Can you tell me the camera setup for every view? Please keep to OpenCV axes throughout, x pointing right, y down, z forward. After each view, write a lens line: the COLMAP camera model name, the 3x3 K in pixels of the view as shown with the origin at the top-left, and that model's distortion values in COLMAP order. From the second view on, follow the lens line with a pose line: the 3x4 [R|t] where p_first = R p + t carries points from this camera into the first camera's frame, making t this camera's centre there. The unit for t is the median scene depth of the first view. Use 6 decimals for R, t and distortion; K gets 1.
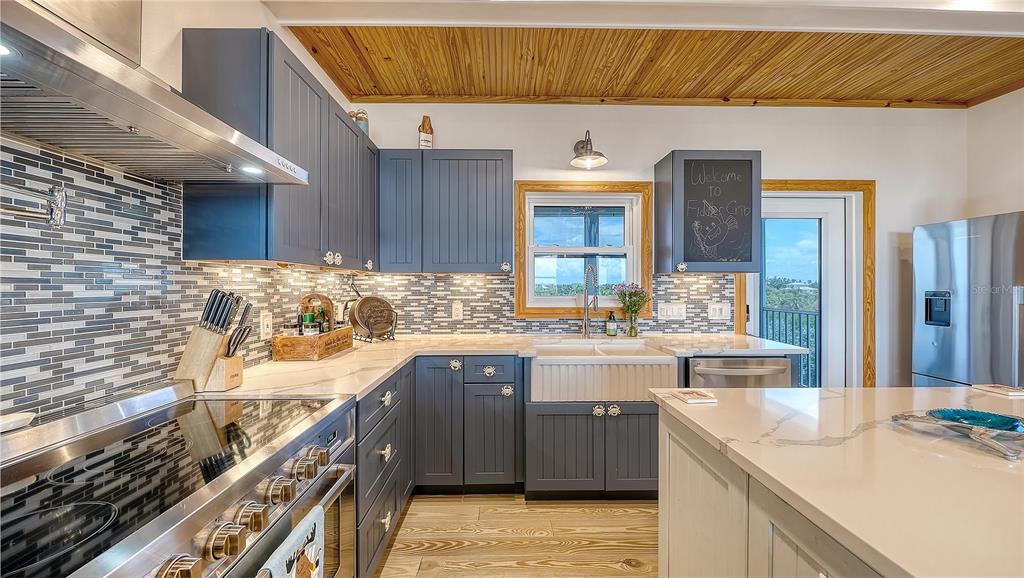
lens RADIAL K [[375.6, 0, 510.1], [0, 375.6, 289.1], [0, 0, 1]] dist [-0.000145, -0.000007]
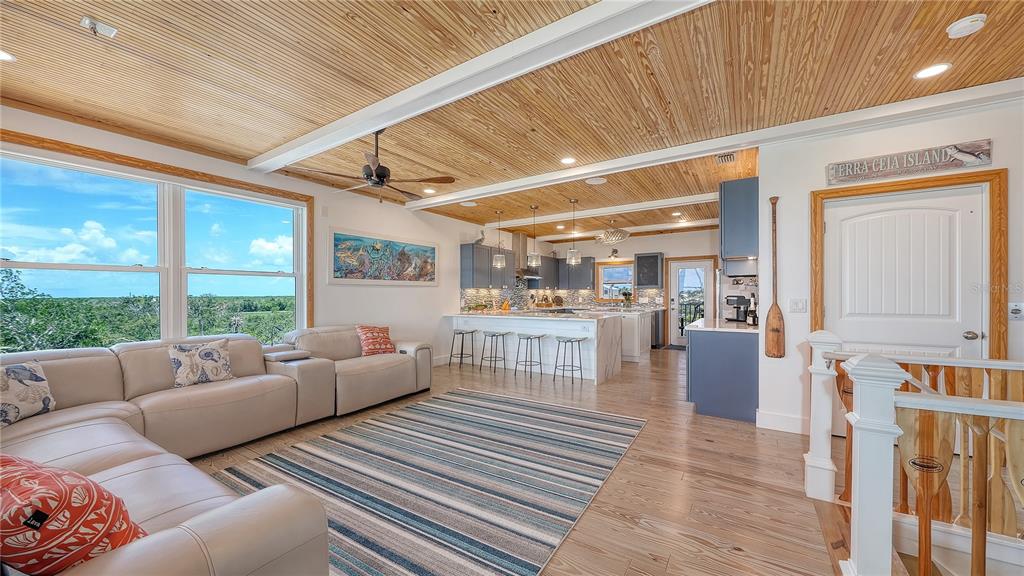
lens RADIAL K [[368.3, 0, 515.7], [0, 368.3, 293.6], [0, 0, 1]] dist [-0.000022, 0.000000]
pose [[0.834671, -0.004152, -0.550734, 1.287834], [0.004310, 0.999990, -0.001007, 0.000496], [0.550733, -0.001534, 0.834680, -2.287917]]
